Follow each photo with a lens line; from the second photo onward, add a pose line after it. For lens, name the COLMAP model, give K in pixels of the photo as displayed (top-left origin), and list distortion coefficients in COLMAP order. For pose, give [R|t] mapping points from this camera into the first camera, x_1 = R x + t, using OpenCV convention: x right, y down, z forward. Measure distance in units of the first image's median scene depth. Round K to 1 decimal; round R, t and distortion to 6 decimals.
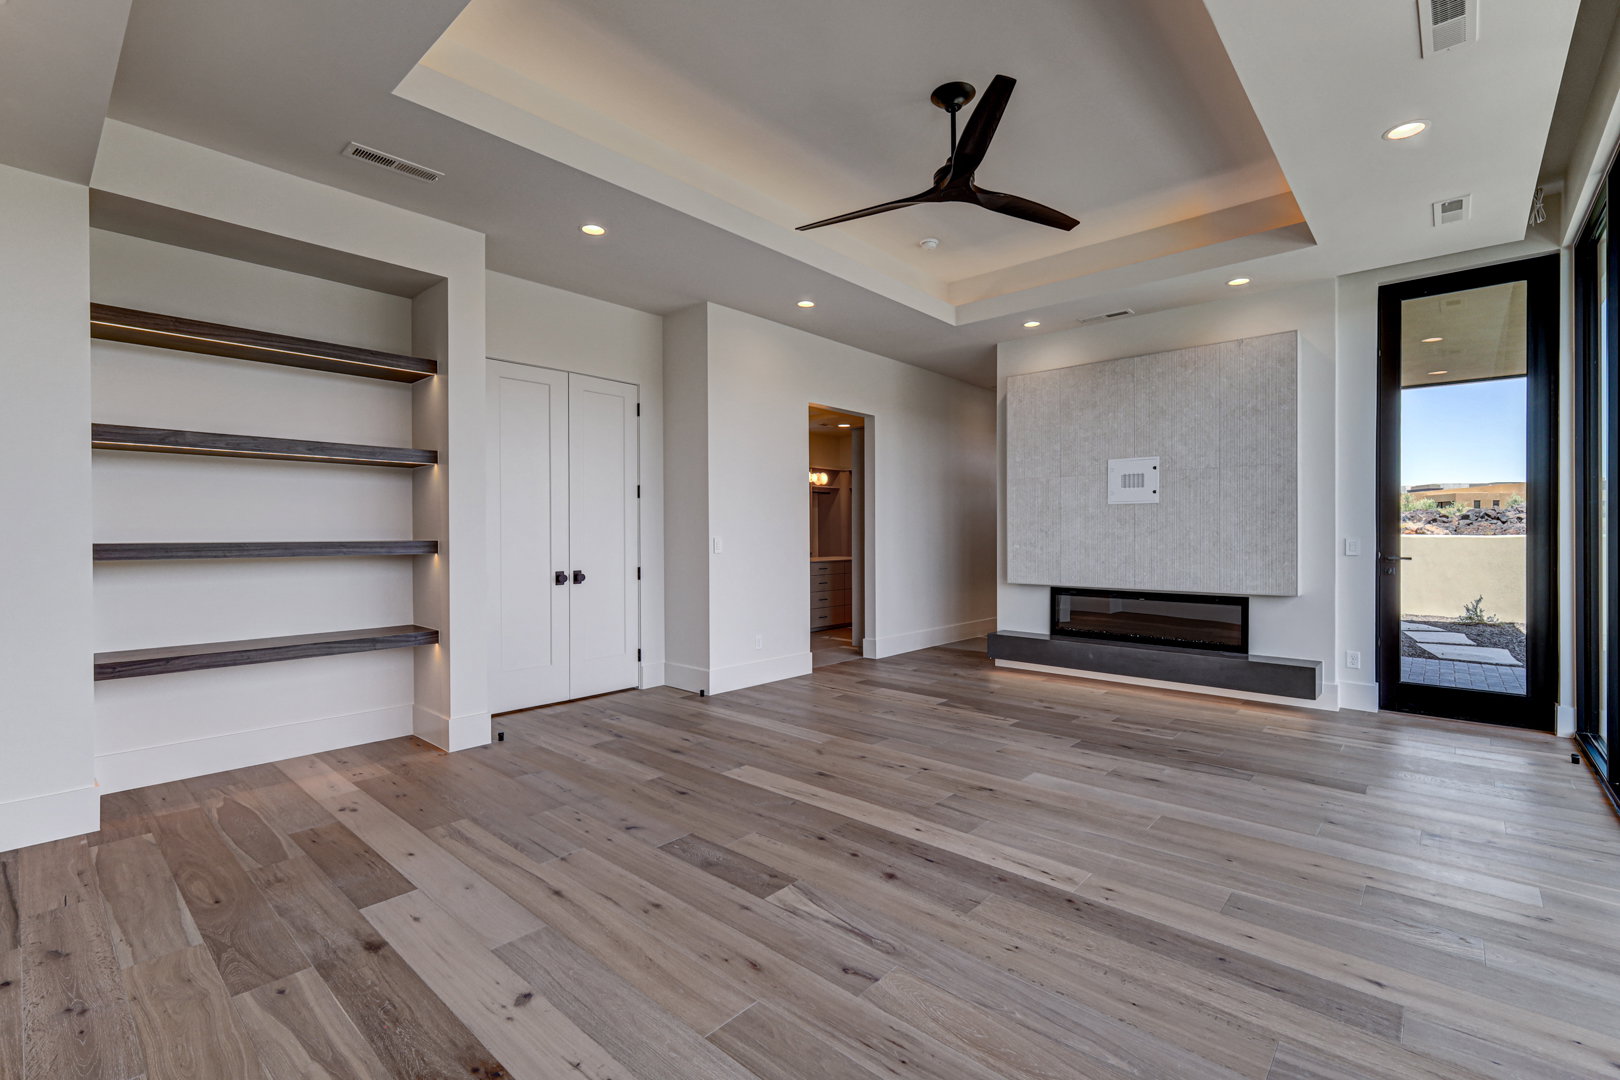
lens RADIAL K [[703.0, 0, 808.5], [0, 703.0, 538.0], [0, 0, 1]] dist [0.003507, 0.000877]
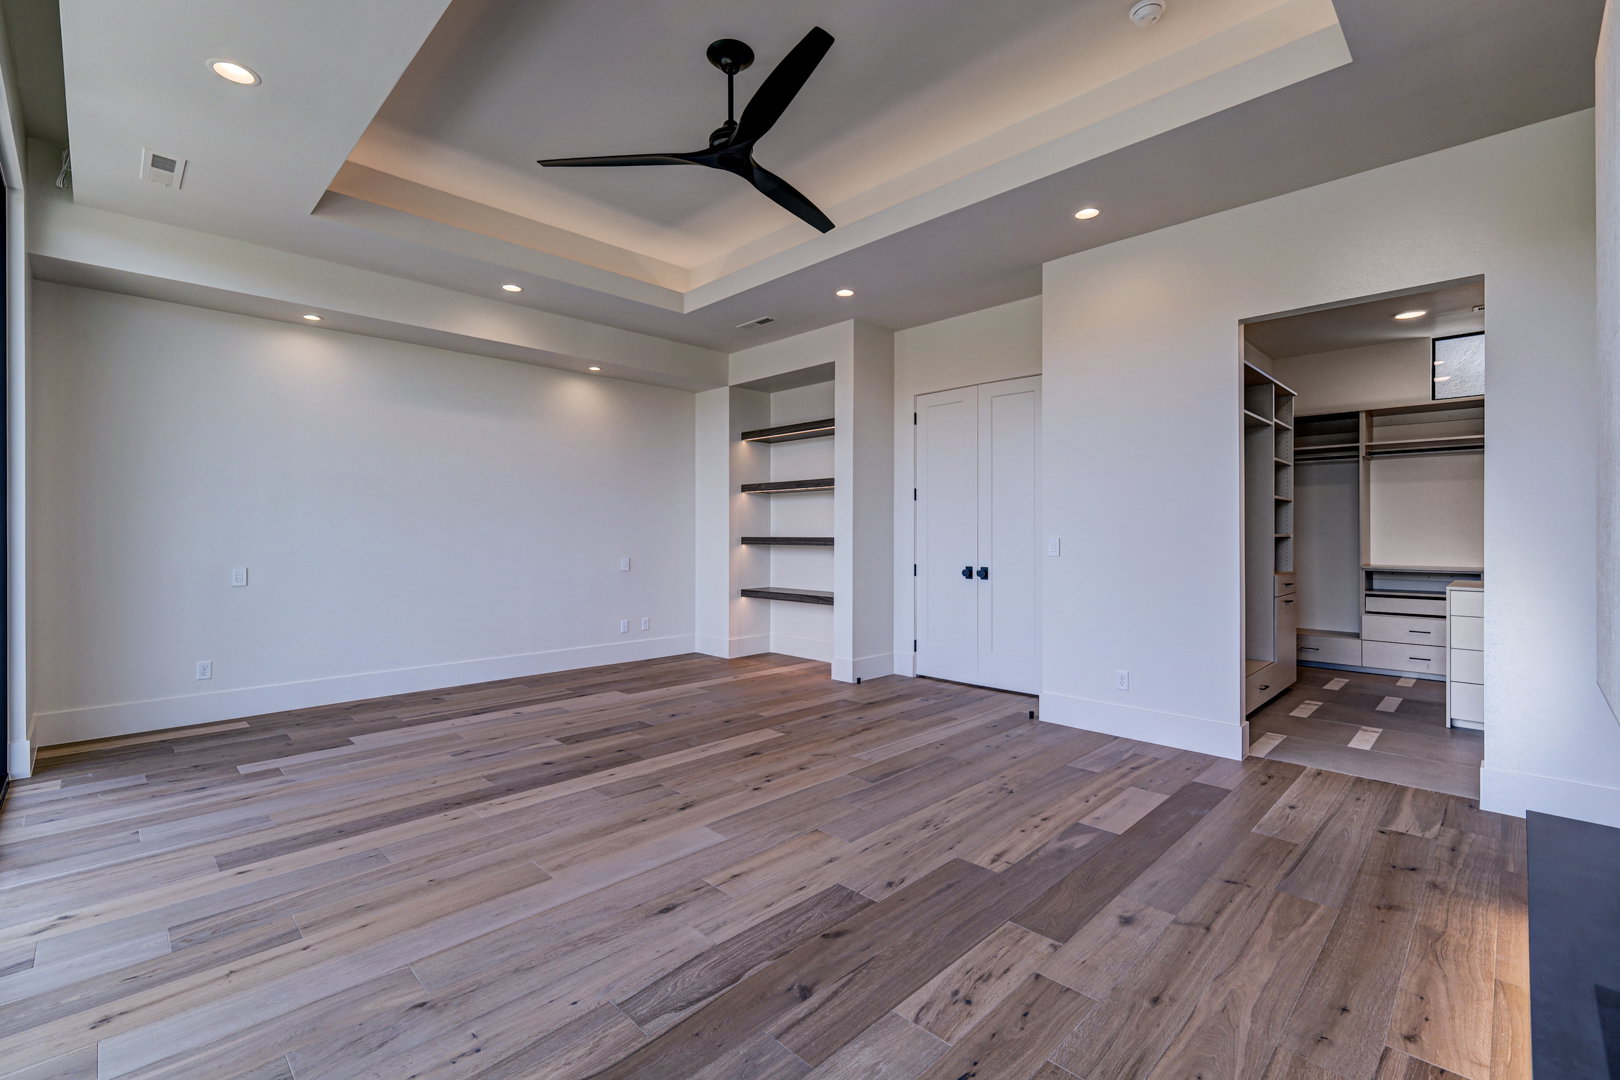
lens RADIAL K [[715.5, 0, 807.6], [0, 715.5, 535.7], [0, 0, 1]] dist [0.002736, 0.000118]
pose [[-0.050034, 0.003326, -0.998742, 1.106865], [-0.004921, 0.999981, 0.003577, -0.005920], [0.998735, 0.005094, -0.050016, 1.122661]]
